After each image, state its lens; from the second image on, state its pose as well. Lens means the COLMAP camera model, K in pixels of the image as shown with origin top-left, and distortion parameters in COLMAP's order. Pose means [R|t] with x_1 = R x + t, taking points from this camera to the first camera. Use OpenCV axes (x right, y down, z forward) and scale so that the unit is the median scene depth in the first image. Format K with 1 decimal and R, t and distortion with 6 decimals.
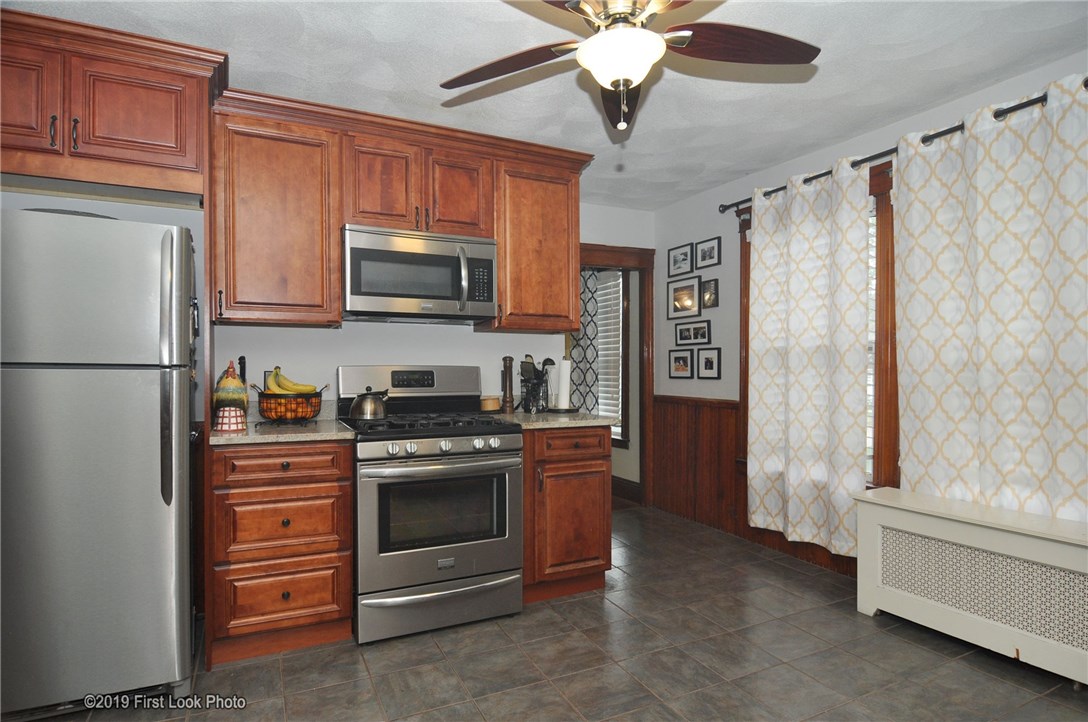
lens RADIAL K [[590.7, 0, 547.7], [0, 590.7, 369.2], [0, 0, 1]] dist [-0.014566, -0.004049]
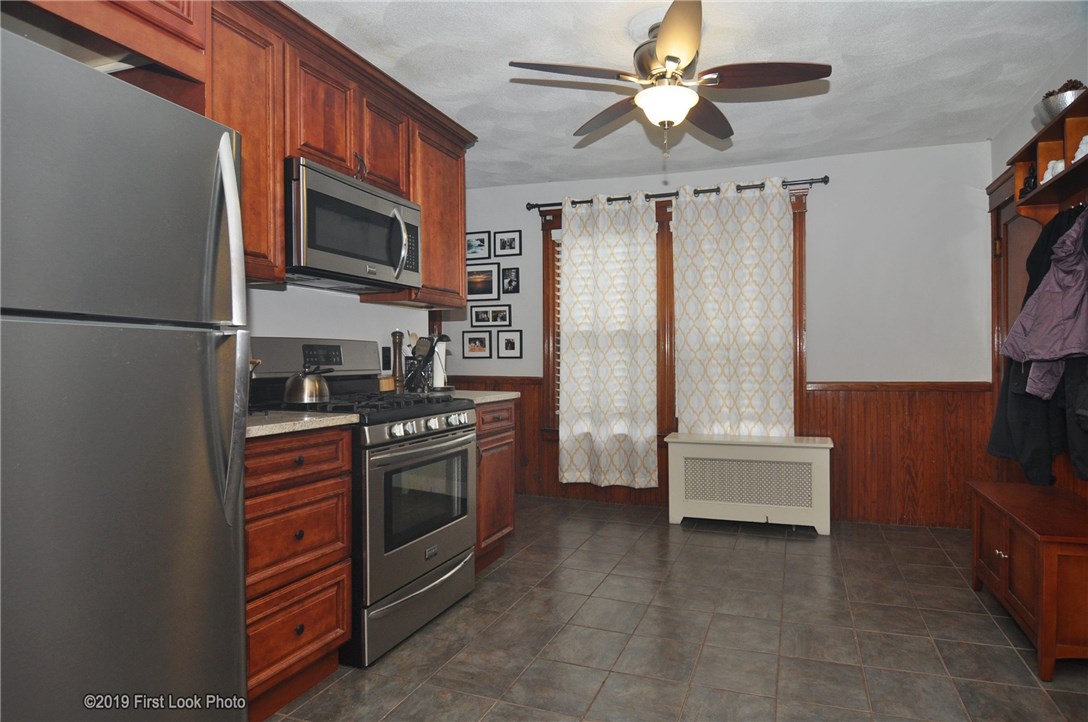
lens RADIAL K [[590.7, 0, 671.3], [0, 590.7, 348.2], [0, 0, 1]] dist [-0.014566, -0.004049]
pose [[0.646152, 0.008824, 0.763158, -0.527980], [0.002952, 0.999897, -0.014061, 0.020210], [-0.763203, 0.011339, 0.646059, 0.093980]]
